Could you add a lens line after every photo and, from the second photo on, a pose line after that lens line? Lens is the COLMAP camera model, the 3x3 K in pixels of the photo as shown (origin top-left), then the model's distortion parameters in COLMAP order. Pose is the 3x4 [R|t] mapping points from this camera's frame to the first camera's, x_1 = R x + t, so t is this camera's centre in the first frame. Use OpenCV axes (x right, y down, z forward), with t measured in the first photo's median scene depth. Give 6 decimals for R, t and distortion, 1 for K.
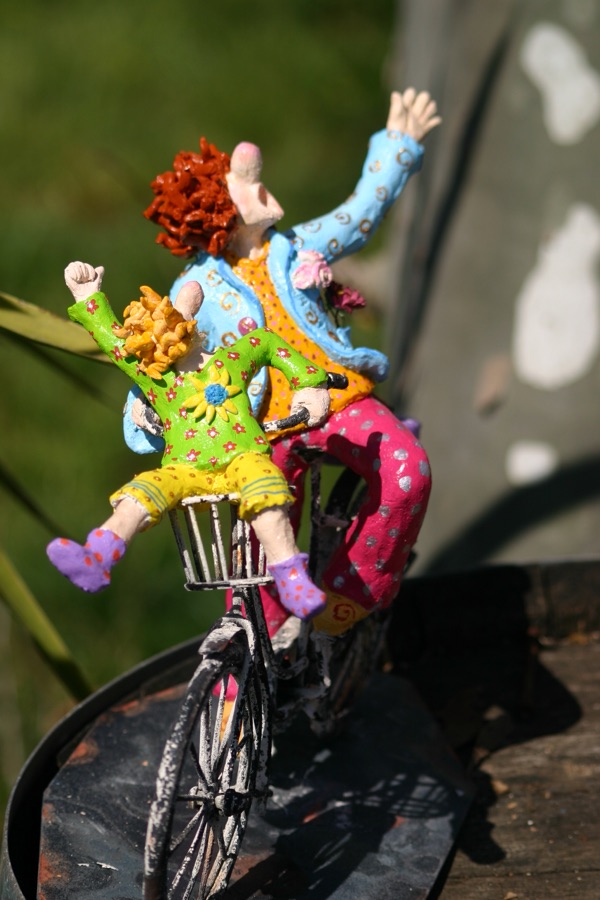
lens RADIAL K [[3349.4, 0, 300.0], [0, 3349.4, 450.0], [0, 0, 1]] dist [0.109718, -1.244304]
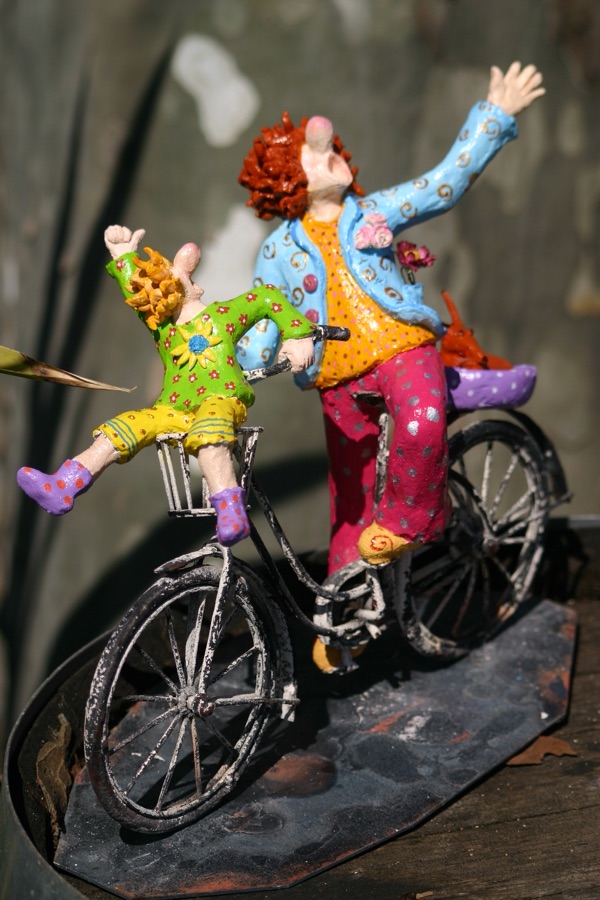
lens RADIAL K [[3292.4, 0, 300.0], [0, 3292.4, 450.0], [0, 0, 1]] dist [0.099082, -3.017759]
pose [[0.914961, 0.029565, -0.402459, 0.451922], [-0.020280, 0.999421, 0.027314, -0.011882], [0.403033, -0.016830, 0.915031, -0.000931]]
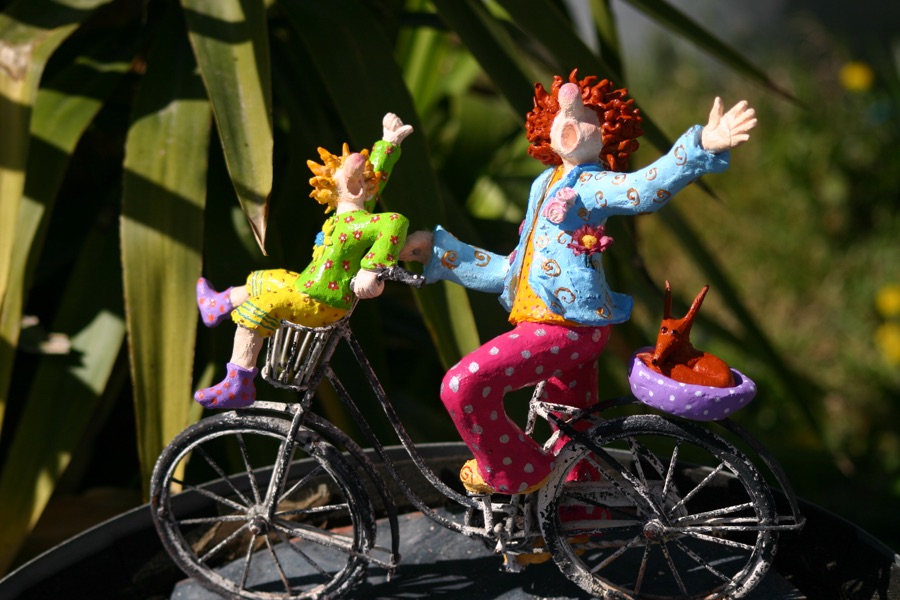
lens RADIAL K [[3292.4, 0, 450.0], [0, 3292.4, 300.0], [0, 0, 1]] dist [0.099082, -3.017759]
pose [[0.050283, 0.380194, -0.923539, 1.144210], [-0.212160, 0.907670, 0.362110, -0.460033], [0.975940, 0.177730, 0.126302, 0.891103]]
